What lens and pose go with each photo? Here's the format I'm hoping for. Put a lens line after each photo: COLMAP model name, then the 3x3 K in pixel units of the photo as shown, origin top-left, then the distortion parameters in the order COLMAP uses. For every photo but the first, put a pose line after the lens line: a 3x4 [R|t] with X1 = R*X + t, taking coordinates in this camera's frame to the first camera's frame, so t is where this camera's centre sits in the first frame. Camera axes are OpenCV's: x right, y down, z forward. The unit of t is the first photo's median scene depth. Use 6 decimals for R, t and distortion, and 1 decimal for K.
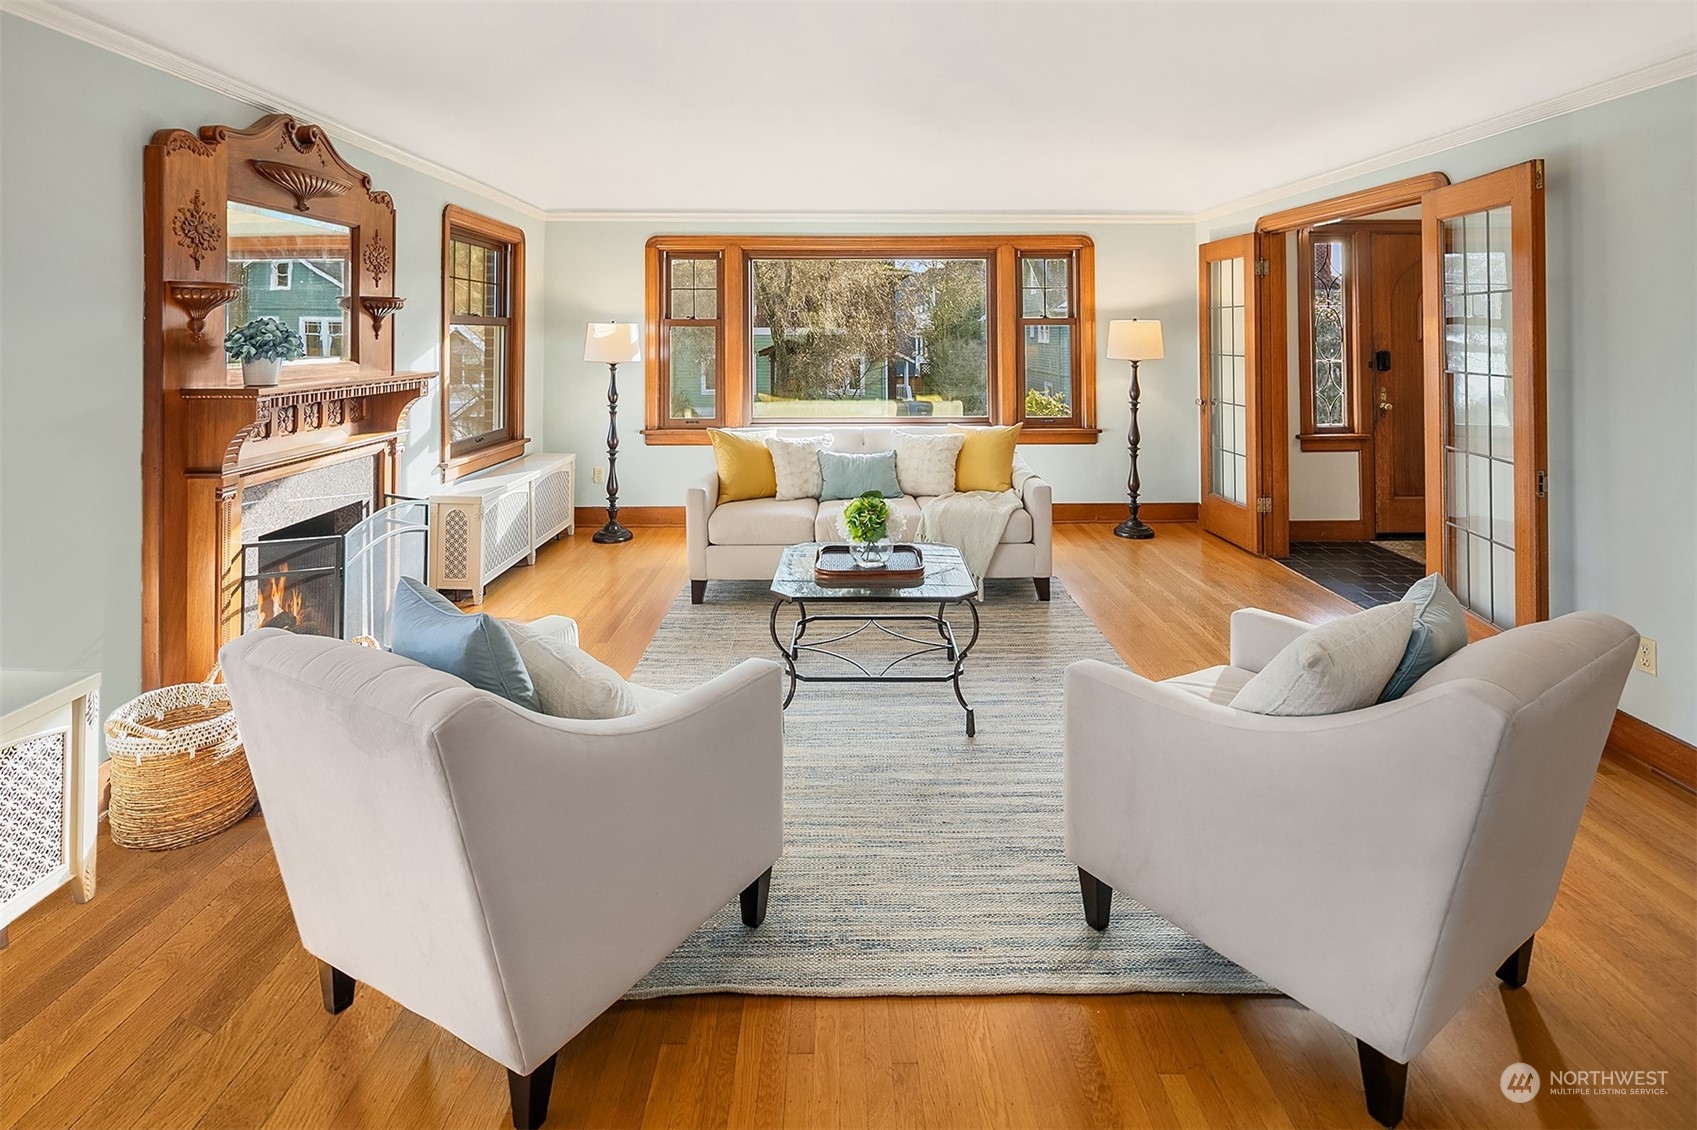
lens RADIAL K [[816.7, 0, 888.2], [0, 816.7, 573.9], [0, 0, 1]] dist [-0.001855, -0.000136]
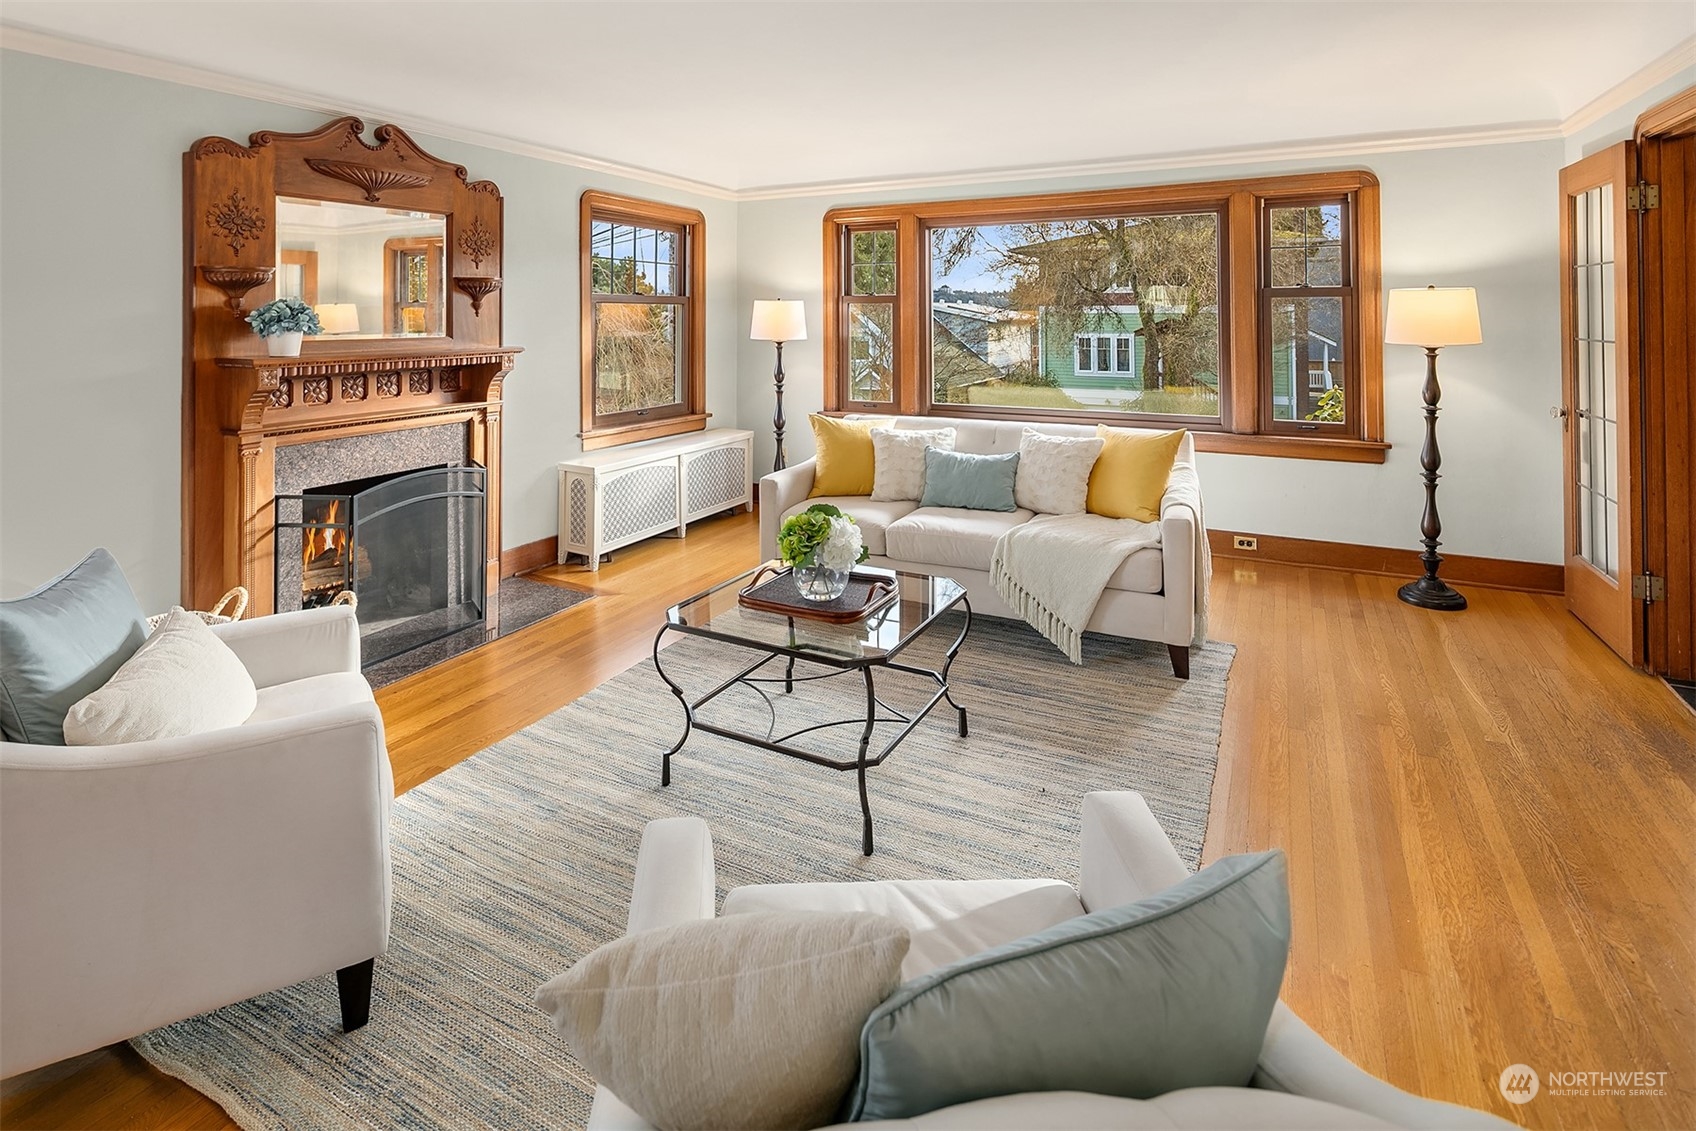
lens RADIAL K [[841.8, 0, 849.9], [0, 841.8, 517.4], [0, 0, 1]] dist [-0.002776, -0.000860]
pose [[0.873548, 0.110963, -0.473920, 0.263393], [-0.133676, 0.990921, -0.014384, -0.054670], [0.468021, 0.075917, 0.880450, 0.199860]]
